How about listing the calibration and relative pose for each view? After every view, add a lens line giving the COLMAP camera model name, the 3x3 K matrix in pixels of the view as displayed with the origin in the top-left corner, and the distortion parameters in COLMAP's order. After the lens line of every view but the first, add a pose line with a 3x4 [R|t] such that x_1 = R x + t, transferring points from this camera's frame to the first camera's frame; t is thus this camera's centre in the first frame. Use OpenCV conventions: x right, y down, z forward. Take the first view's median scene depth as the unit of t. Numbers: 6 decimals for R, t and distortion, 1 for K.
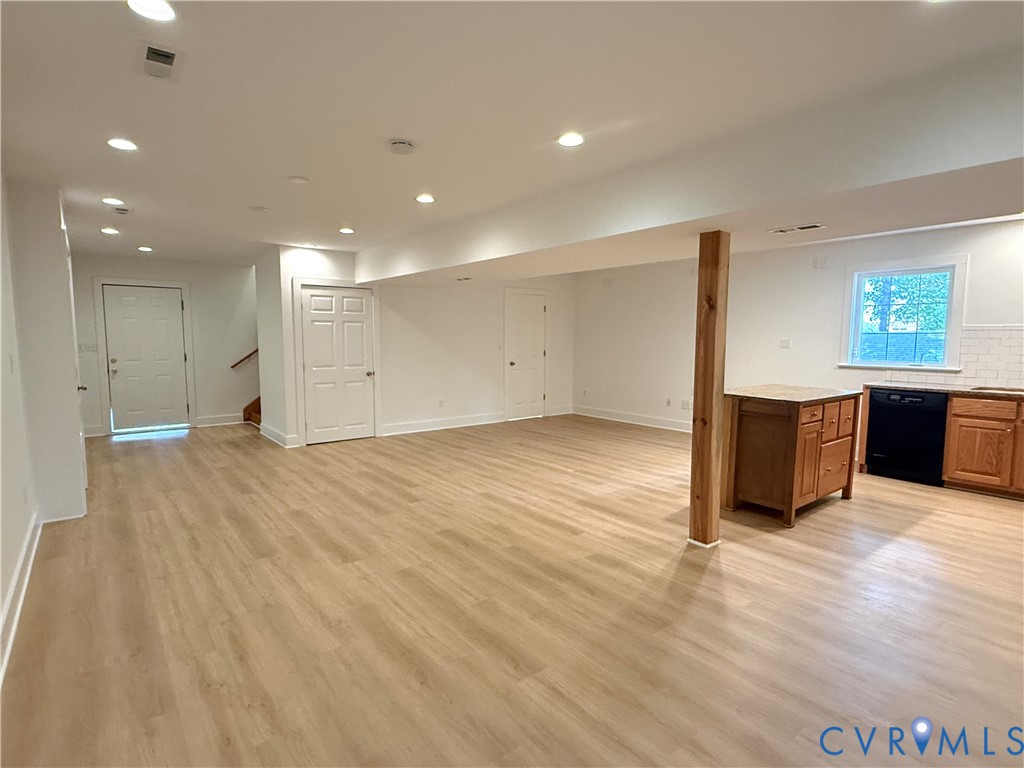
lens RADIAL K [[532.2, 0, 505.2], [0, 532.2, 388.7], [0, 0, 1]] dist [0.001821, -0.000544]
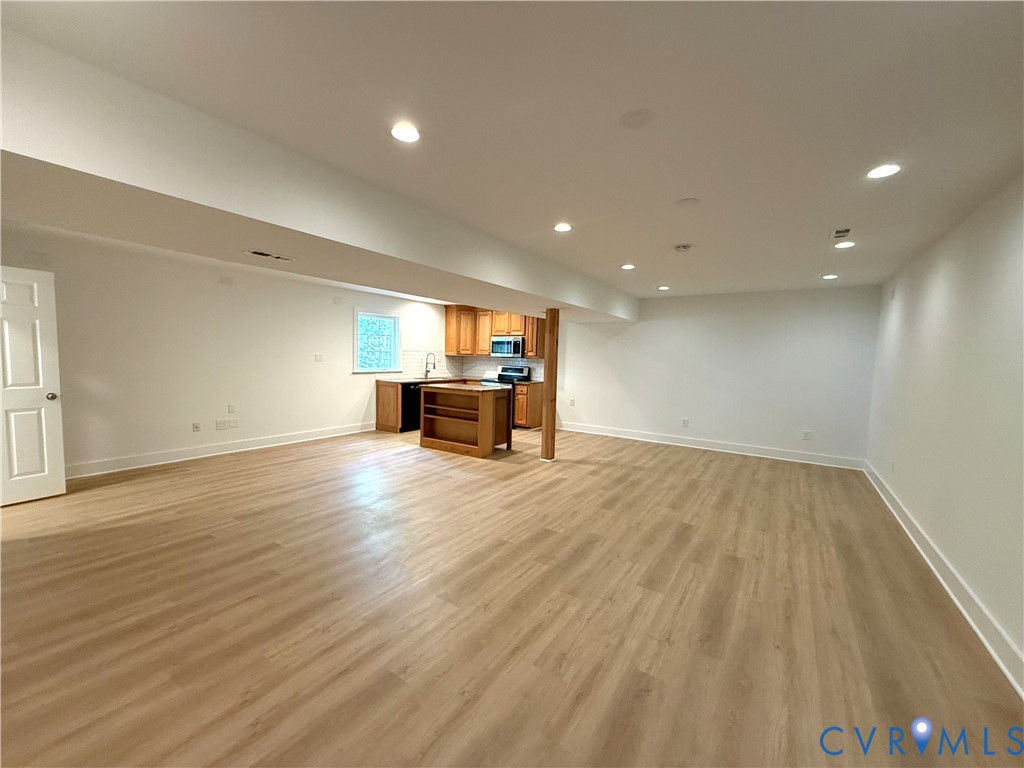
lens RADIAL K [[406.6, 0, 510.5], [0, 406.6, 386.8], [0, 0, 1]] dist [0.003527, -0.000458]
pose [[-0.311216, -0.084093, 0.946611, -0.918667], [0.067696, 0.991585, 0.110344, -0.151190], [-0.947925, 0.098423, -0.302904, 1.410587]]
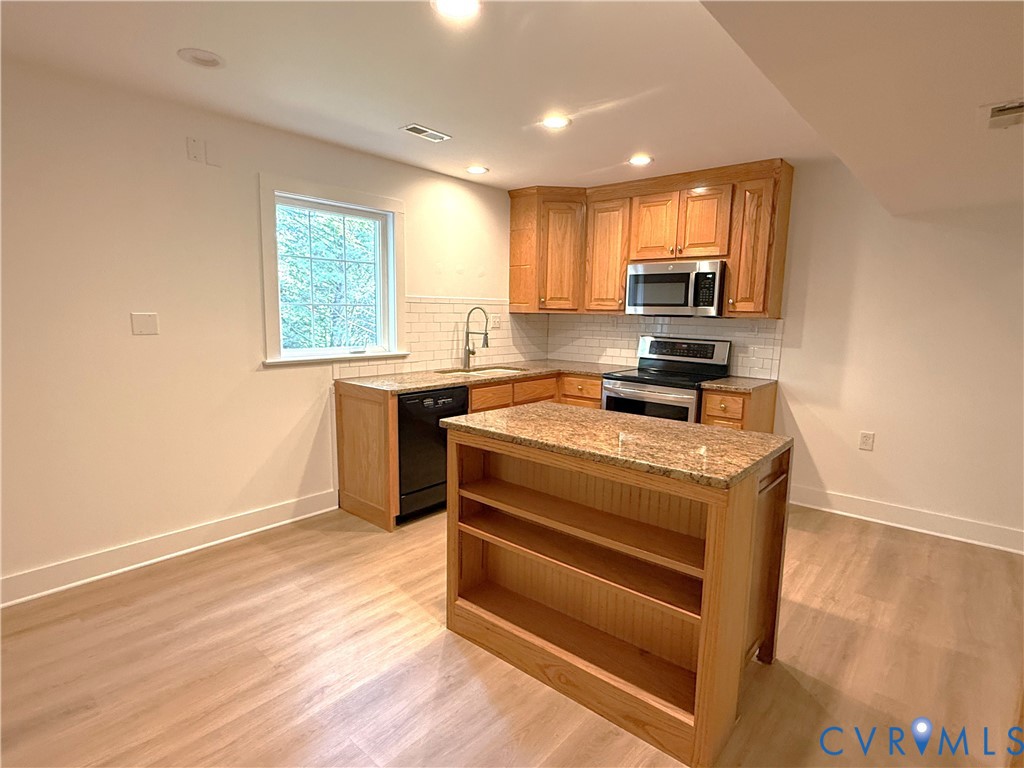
lens RADIAL K [[532.2, 0, 510.7], [0, 532.2, 387.2], [0, 0, 1]] dist [0.001821, -0.000544]
pose [[-0.192981, -0.146083, 0.970267, 0.078584], [0.082060, 0.982988, 0.164320, -0.133422], [-0.977765, 0.111330, -0.177710, 1.296863]]
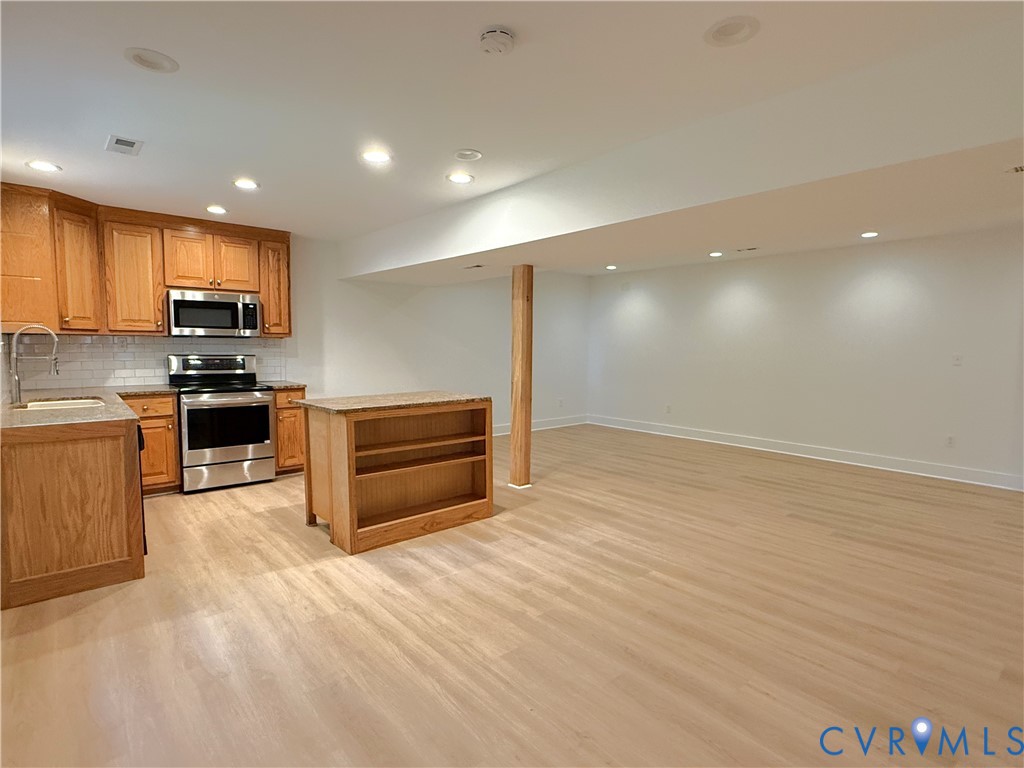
lens RADIAL K [[532.2, 0, 511.4], [0, 532.2, 381.8], [0, 0, 1]] dist [0.001821, -0.000544]
pose [[-0.998706, -0.007534, -0.050298, 0.417406], [-0.016151, 0.984756, 0.173192, -0.196890], [0.048227, 0.173780, -0.983603, 2.074670]]
